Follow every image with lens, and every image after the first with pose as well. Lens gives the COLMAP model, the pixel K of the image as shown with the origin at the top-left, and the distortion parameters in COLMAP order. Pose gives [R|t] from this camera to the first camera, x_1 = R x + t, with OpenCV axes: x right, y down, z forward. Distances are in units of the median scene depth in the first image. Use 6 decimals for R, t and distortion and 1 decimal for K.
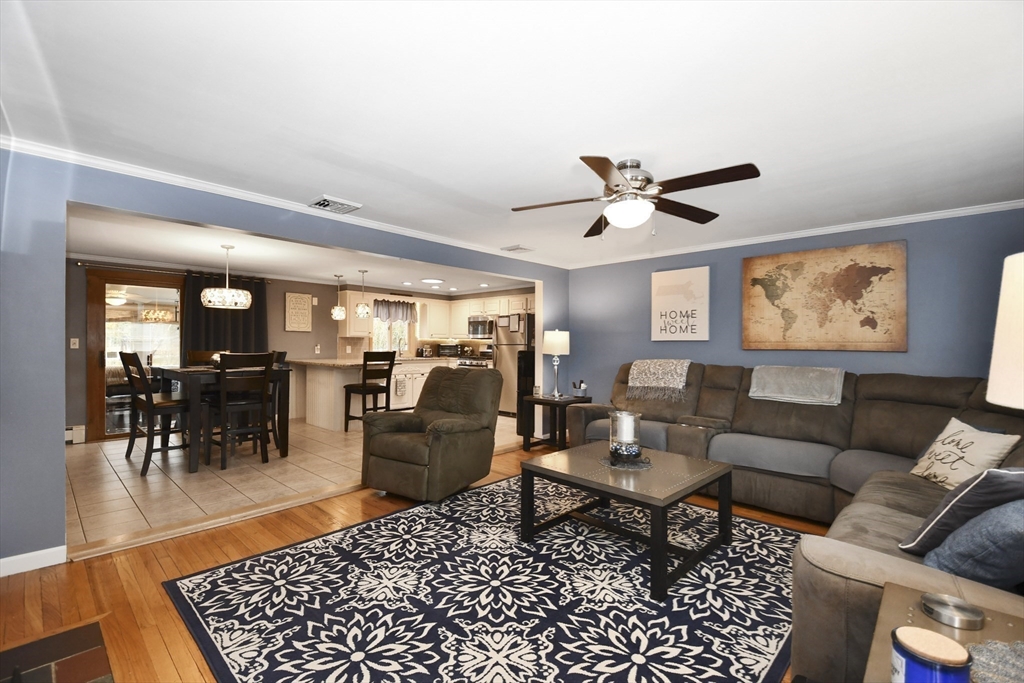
lens RADIAL K [[449.2, 0, 515.6], [0, 449.2, 342.4], [0, 0, 1]] dist [0.022590, -0.017696]
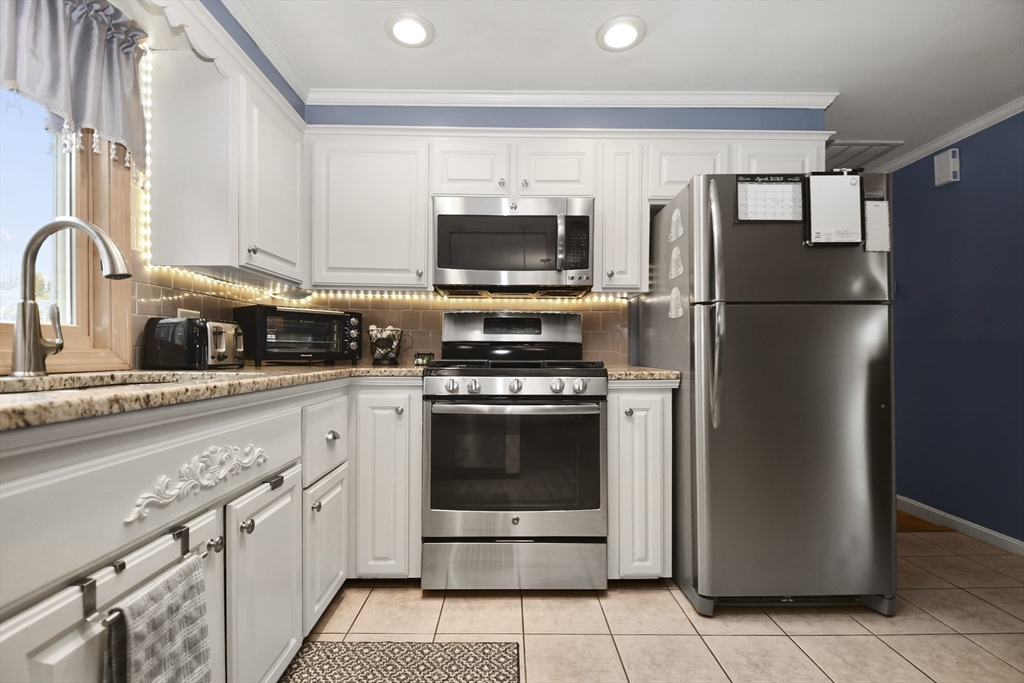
lens RADIAL K [[449.2, 0, 504.4], [0, 449.2, 351.5], [0, 0, 1]] dist [0.022590, -0.017696]
pose [[0.732628, -0.003325, 0.680622, -0.509346], [-0.002758, 0.999965, 0.007854, 0.051002], [-0.680624, -0.007631, 0.732593, 1.675622]]
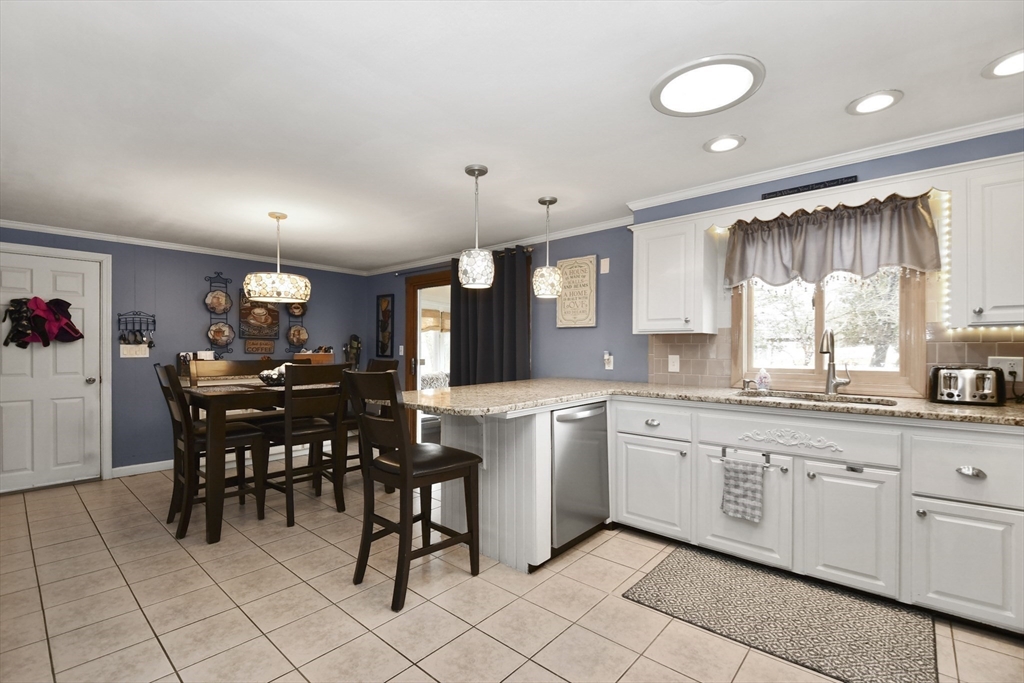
lens RADIAL K [[449.2, 0, 503.8], [0, 449.2, 349.8], [0, 0, 1]] dist [0.022590, -0.017696]
pose [[0.024014, -0.002045, -0.999710, 0.093446], [0.002396, 0.999995, -0.001988, 0.006073], [0.999709, -0.002348, 0.024019, 1.589096]]
